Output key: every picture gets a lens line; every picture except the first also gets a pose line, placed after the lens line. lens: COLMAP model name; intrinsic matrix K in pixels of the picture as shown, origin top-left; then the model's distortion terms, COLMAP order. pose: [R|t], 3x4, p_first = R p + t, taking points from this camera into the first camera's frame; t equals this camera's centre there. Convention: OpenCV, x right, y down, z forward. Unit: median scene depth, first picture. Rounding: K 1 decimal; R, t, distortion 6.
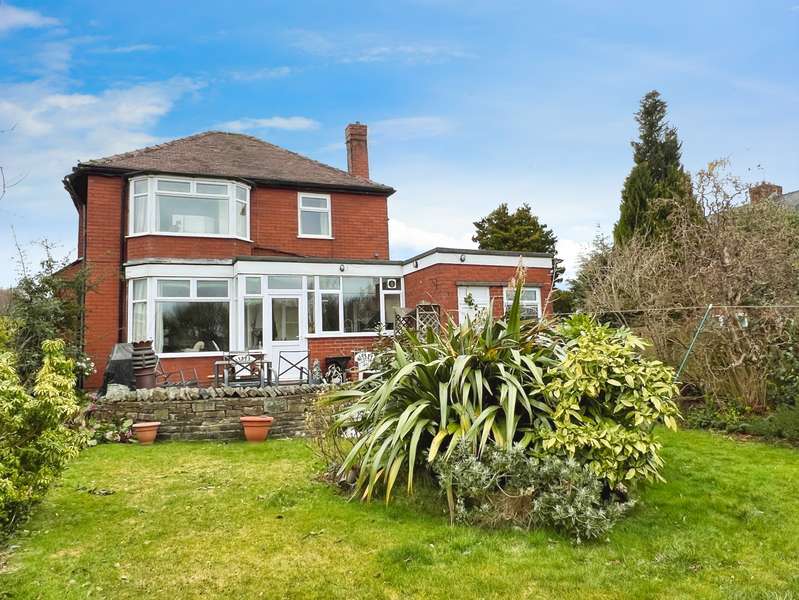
lens RADIAL K [[560.5, 0, 398.6], [0, 560.5, 300.6], [0, 0, 1]] dist [-0.004867, -0.001145]
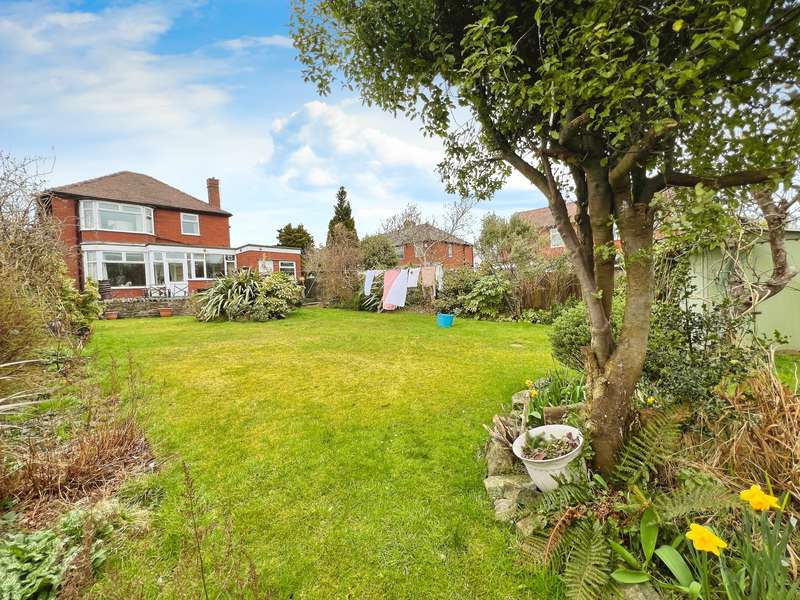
lens RADIAL K [[326.6, 0, 404.5], [0, 326.6, 301.3], [0, 0, 1]] dist [0.003329, -0.000312]
pose [[0.916009, -0.016283, 0.400828, 0.108380], [-0.026466, 0.994546, 0.100886, -0.006838], [-0.400285, -0.103021, 0.910582, -0.568878]]
